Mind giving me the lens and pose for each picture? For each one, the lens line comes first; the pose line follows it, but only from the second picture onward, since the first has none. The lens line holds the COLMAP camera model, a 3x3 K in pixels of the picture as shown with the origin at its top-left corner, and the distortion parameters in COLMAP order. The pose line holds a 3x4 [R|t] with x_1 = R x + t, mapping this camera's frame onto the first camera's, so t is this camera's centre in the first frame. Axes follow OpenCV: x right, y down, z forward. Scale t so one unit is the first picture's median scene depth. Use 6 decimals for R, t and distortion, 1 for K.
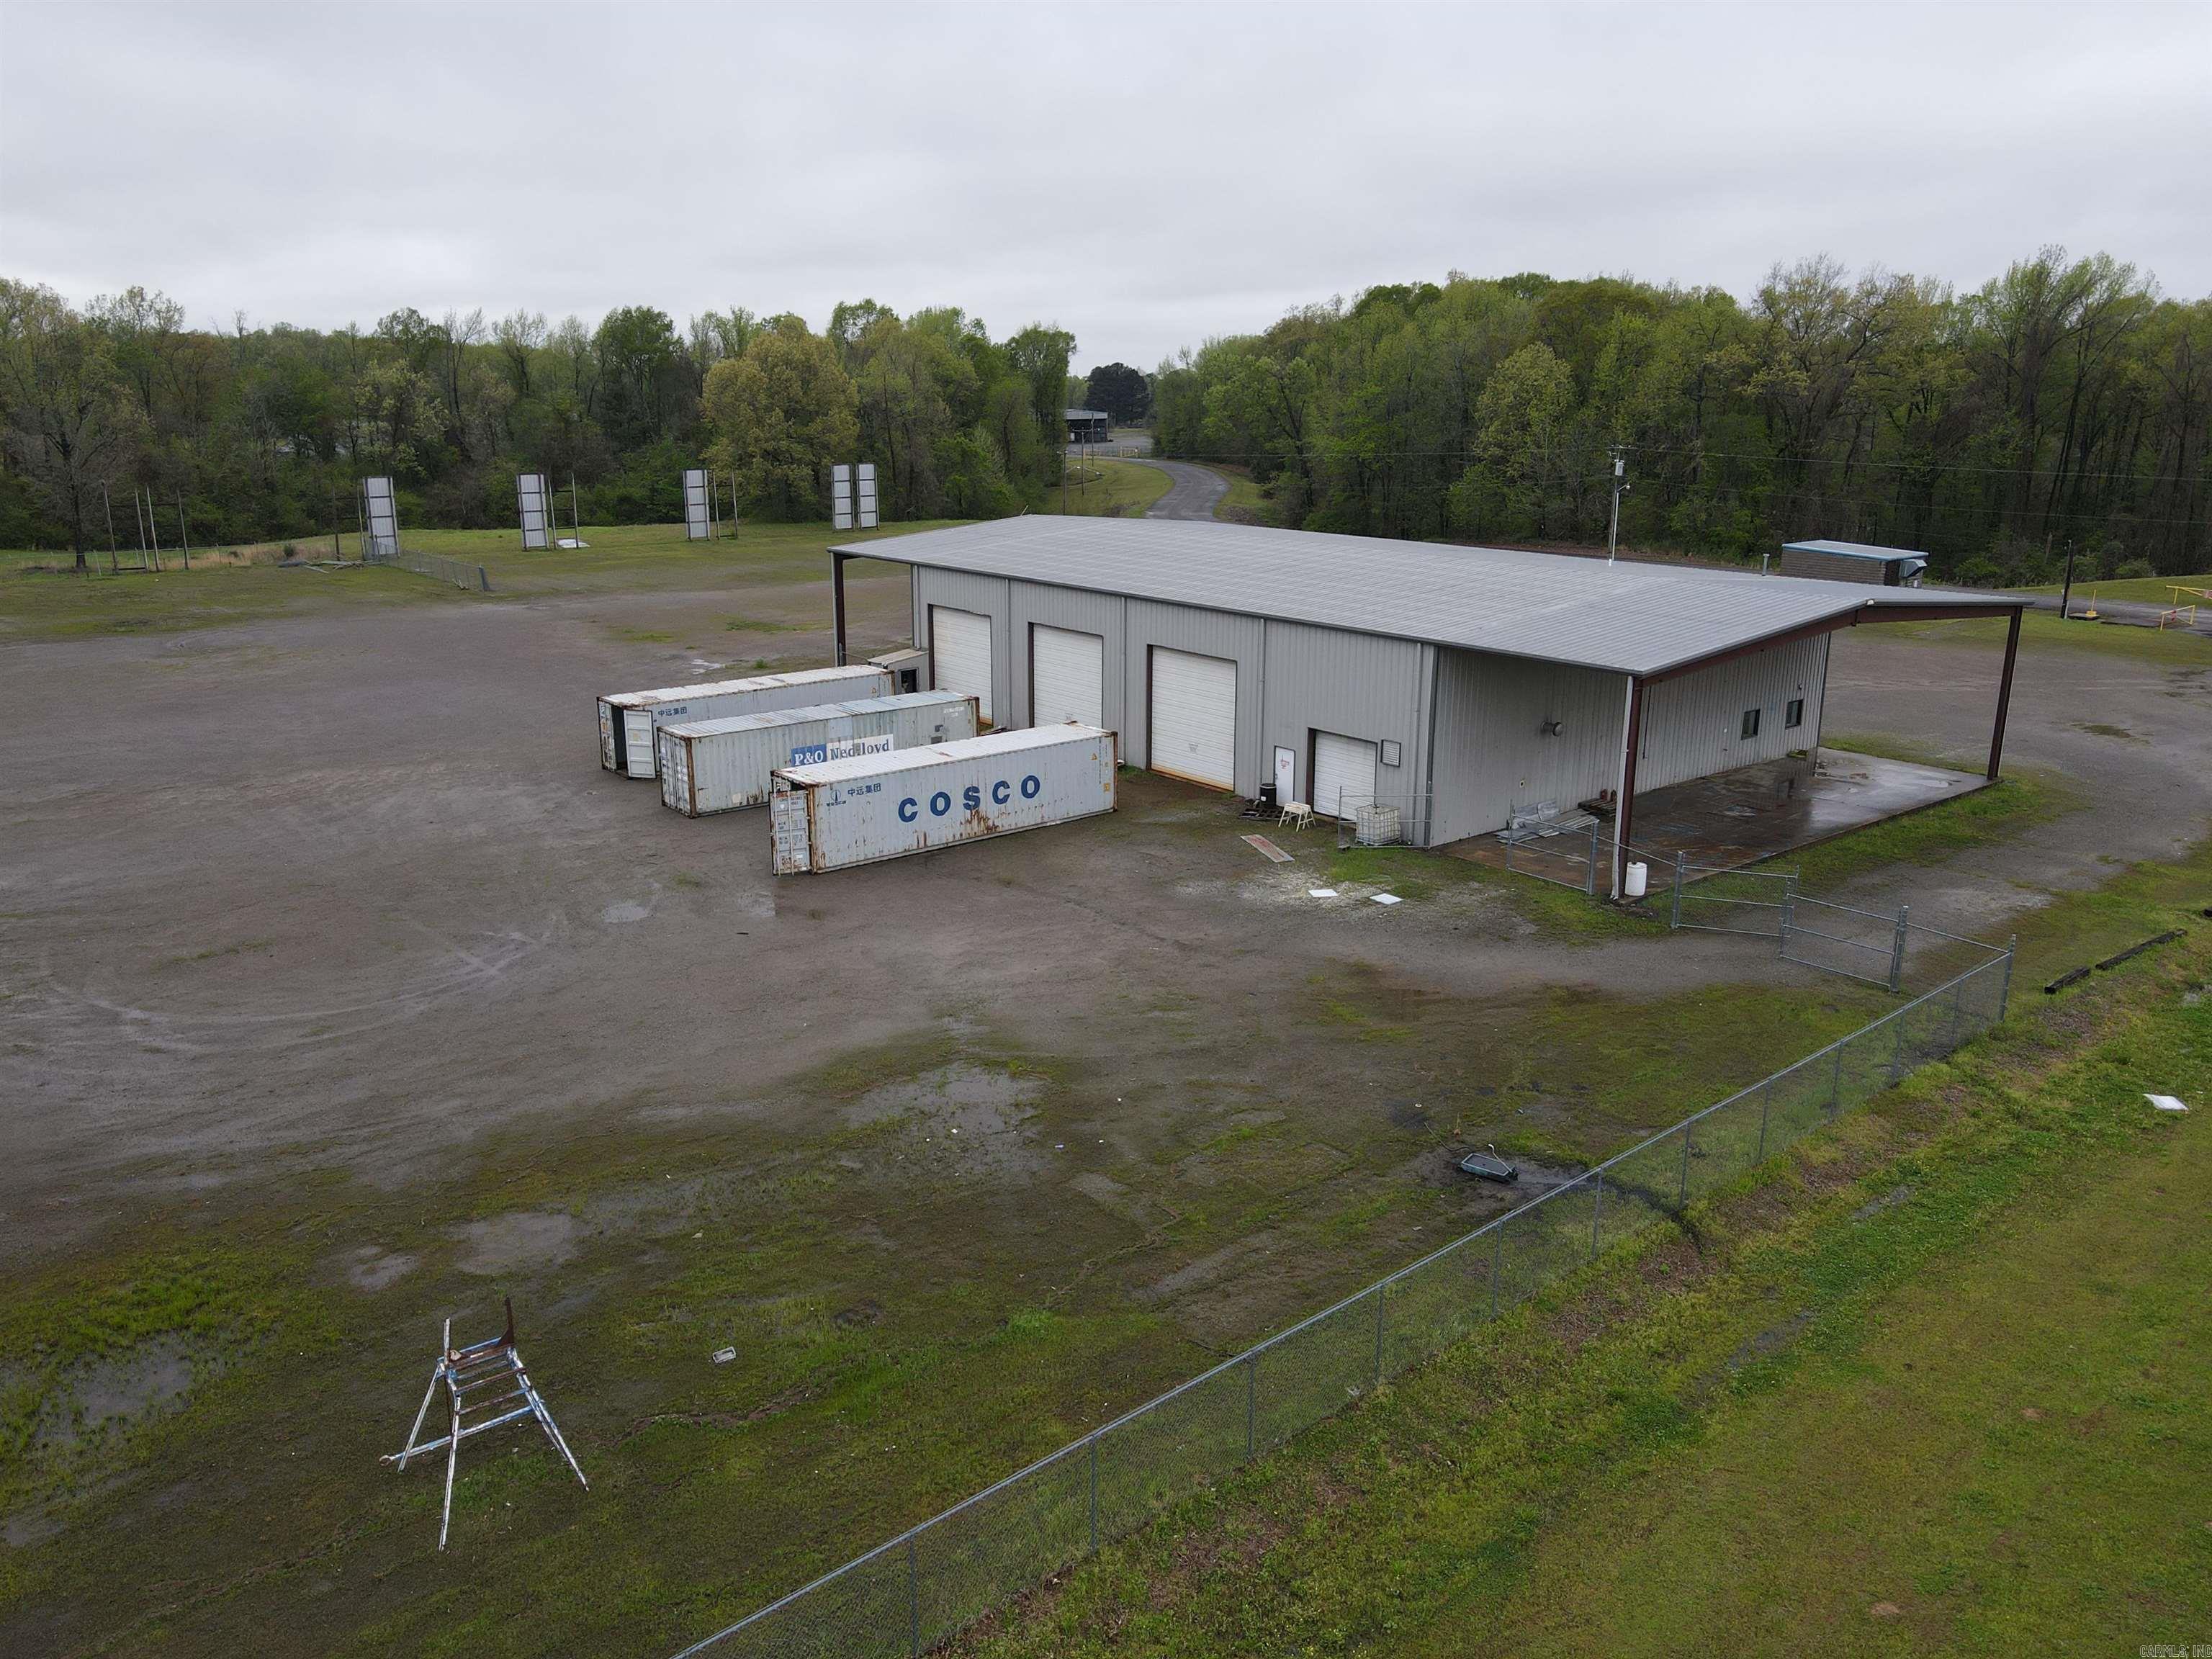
lens RADIAL K [[1626.3, 0, 1092.6], [0, 1626.3, 822.9], [0, 0, 1]] dist [0.005498, 0.020247]
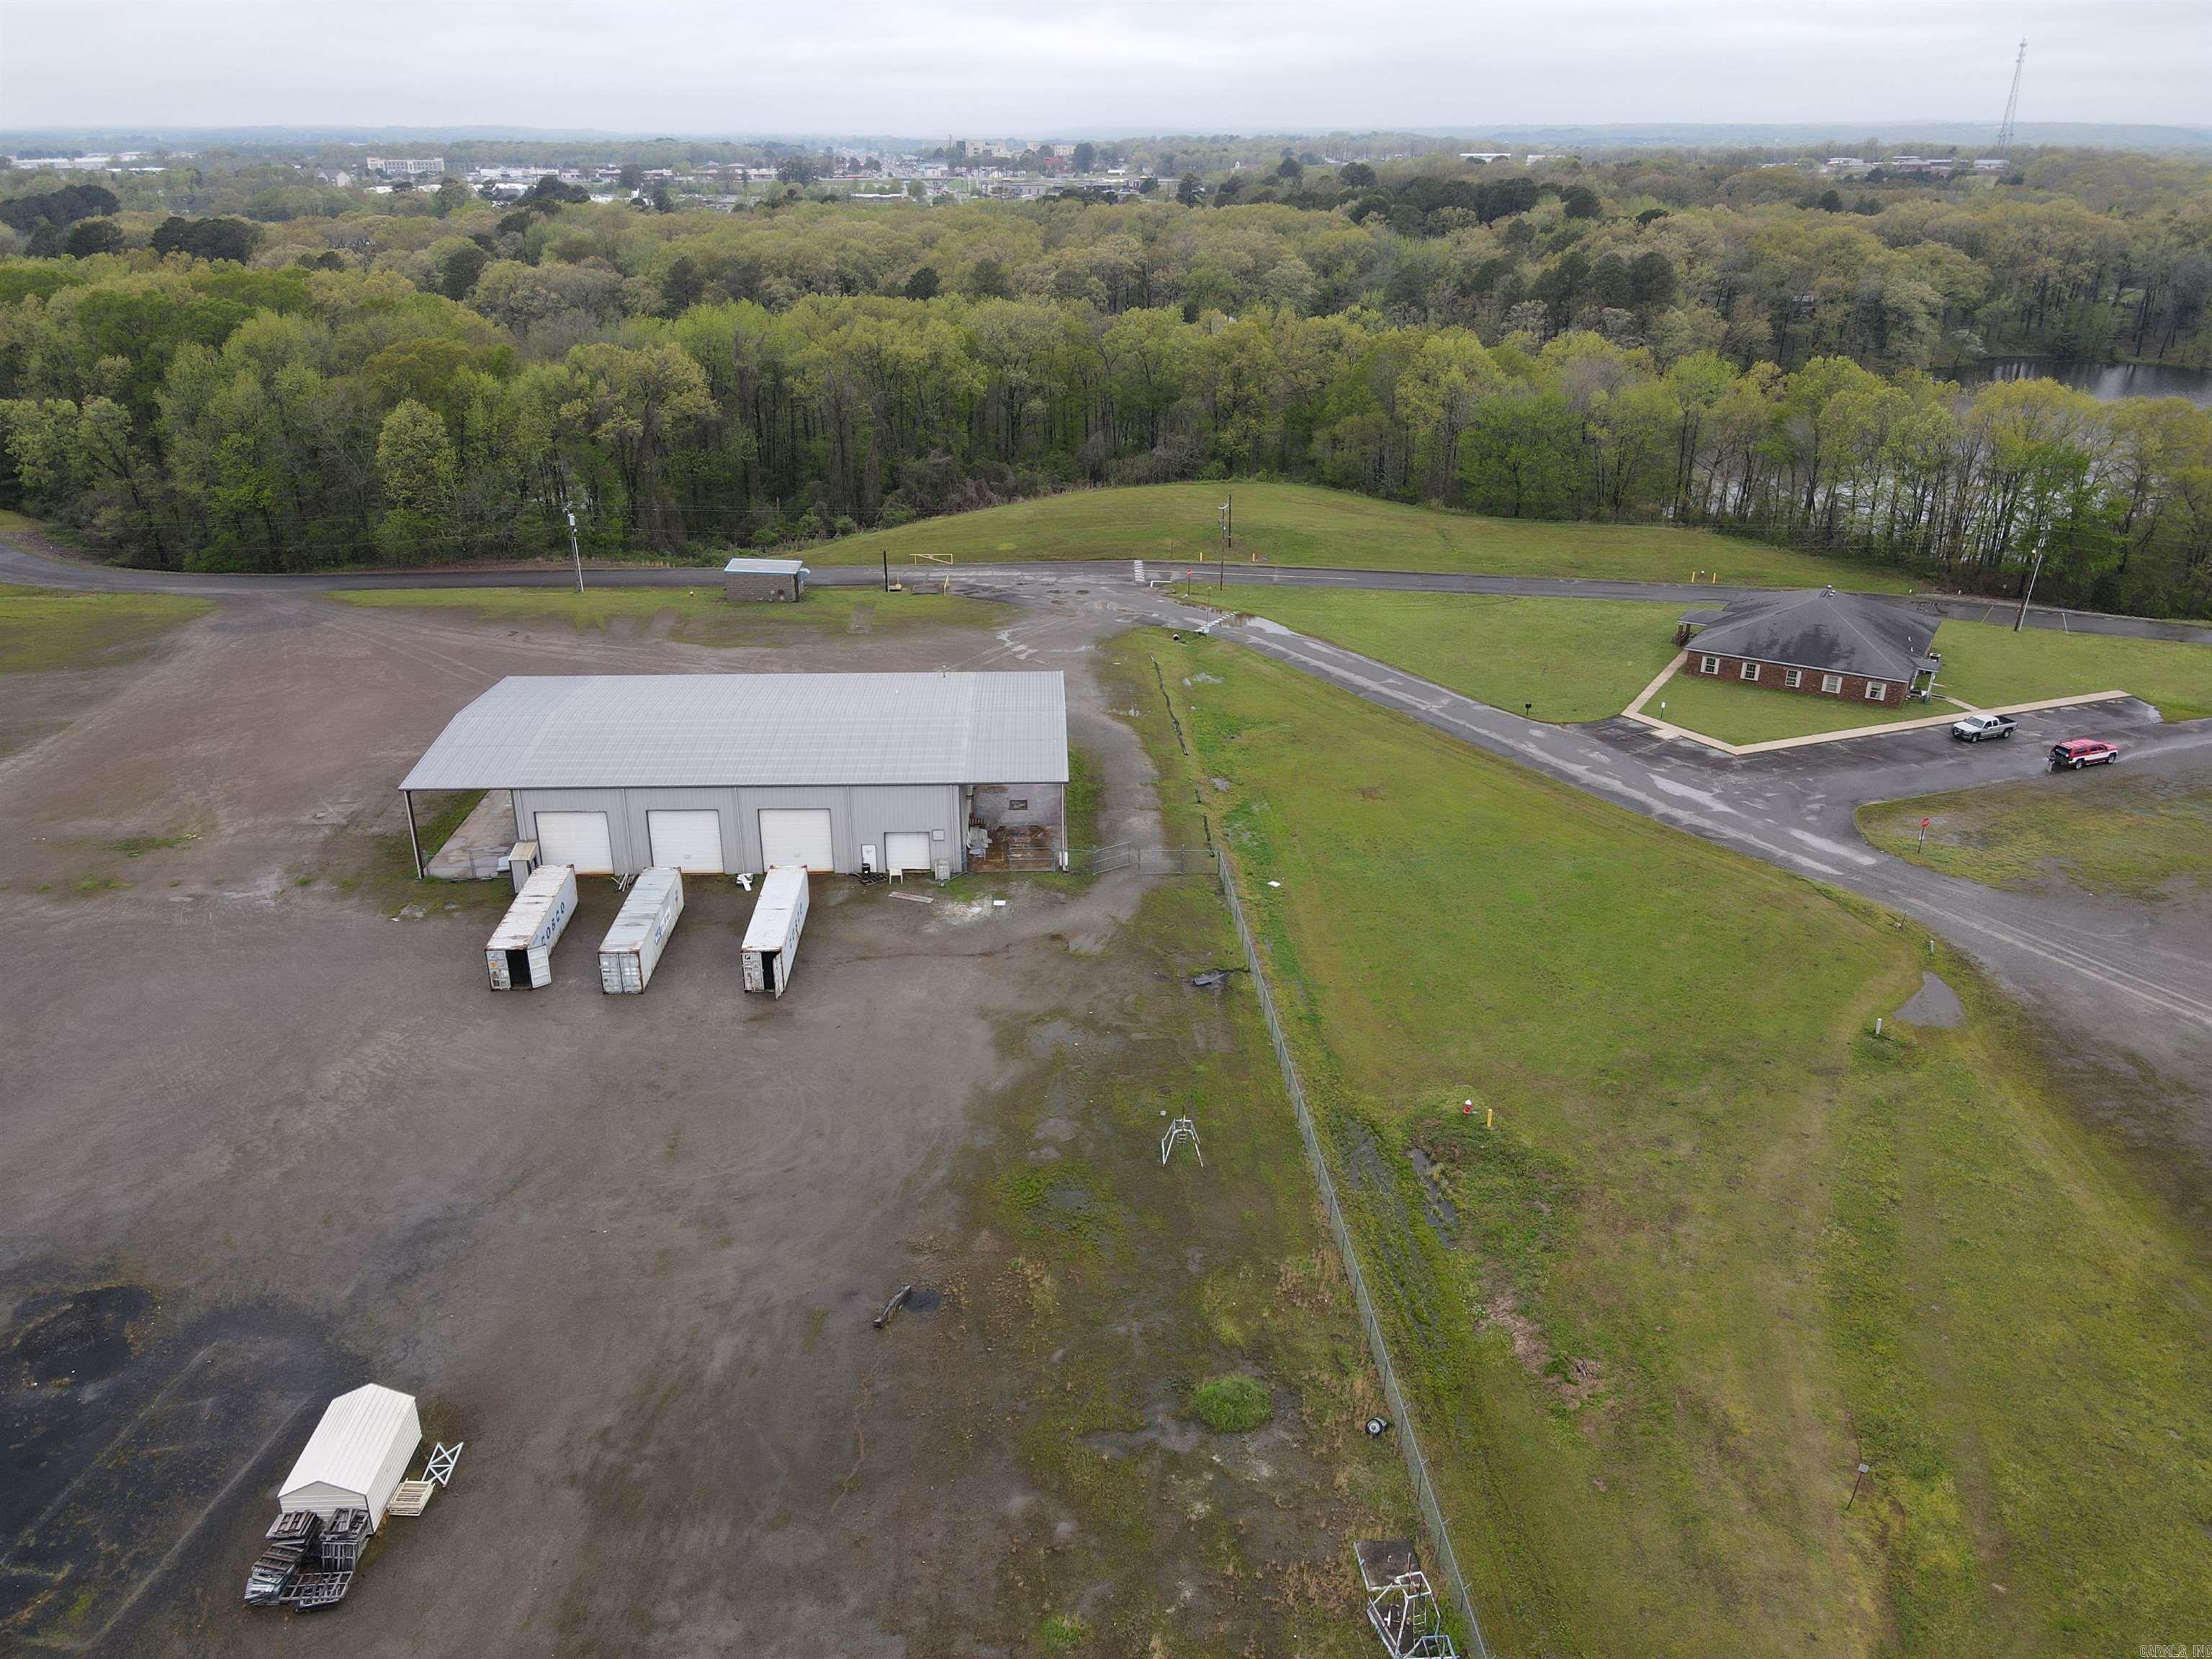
lens RADIAL K [[1626.3, 0, 1096.2], [0, 1626.3, 821.7], [0, 0, 1]] dist [0.005498, 0.020247]
pose [[0.596841, -0.311327, 0.739497, -1.128222], [0.207634, 0.950187, 0.232448, -0.457201], [-0.775029, 0.014810, 0.631753, -0.446647]]
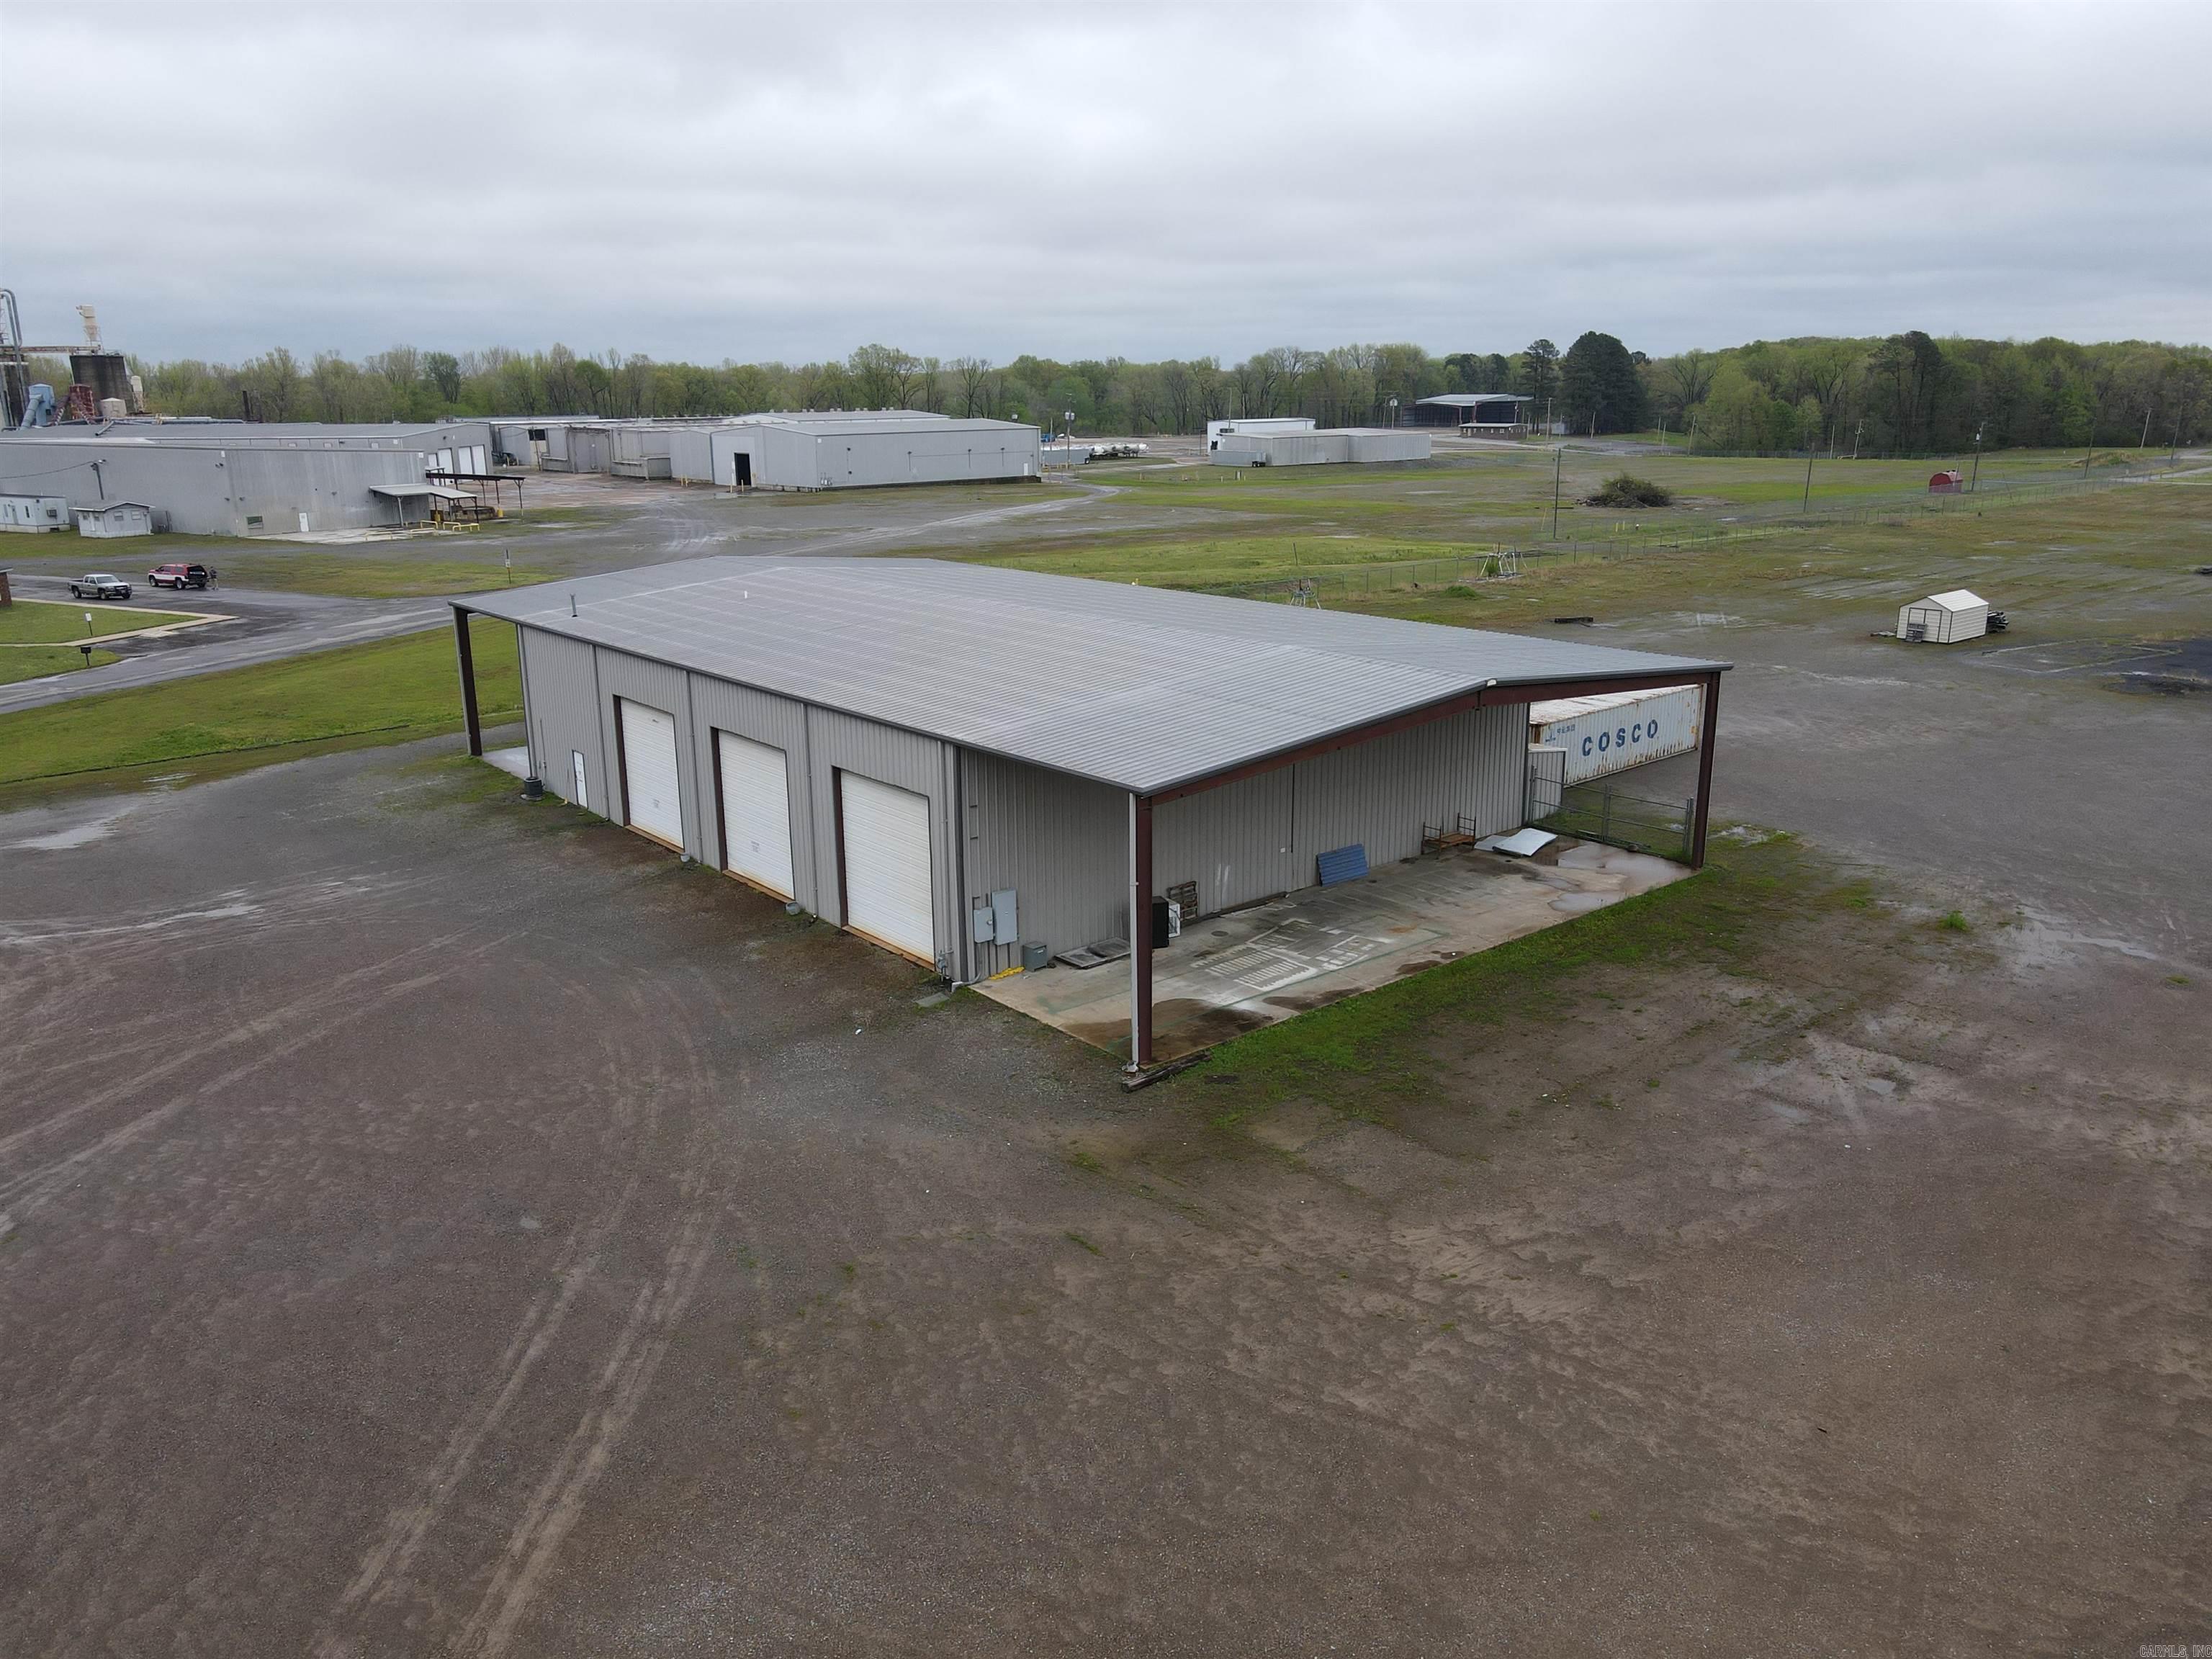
lens RADIAL K [[1626.3, 0, 1092.7], [0, 1626.3, 829.6], [0, 0, 1]] dist [0.005498, 0.020247]
pose [[-0.999790, 0.014645, -0.014368, 0.137294], [0.005375, 0.862833, 0.505461, -0.590733], [0.019800, 0.505278, -0.862730, 2.130001]]
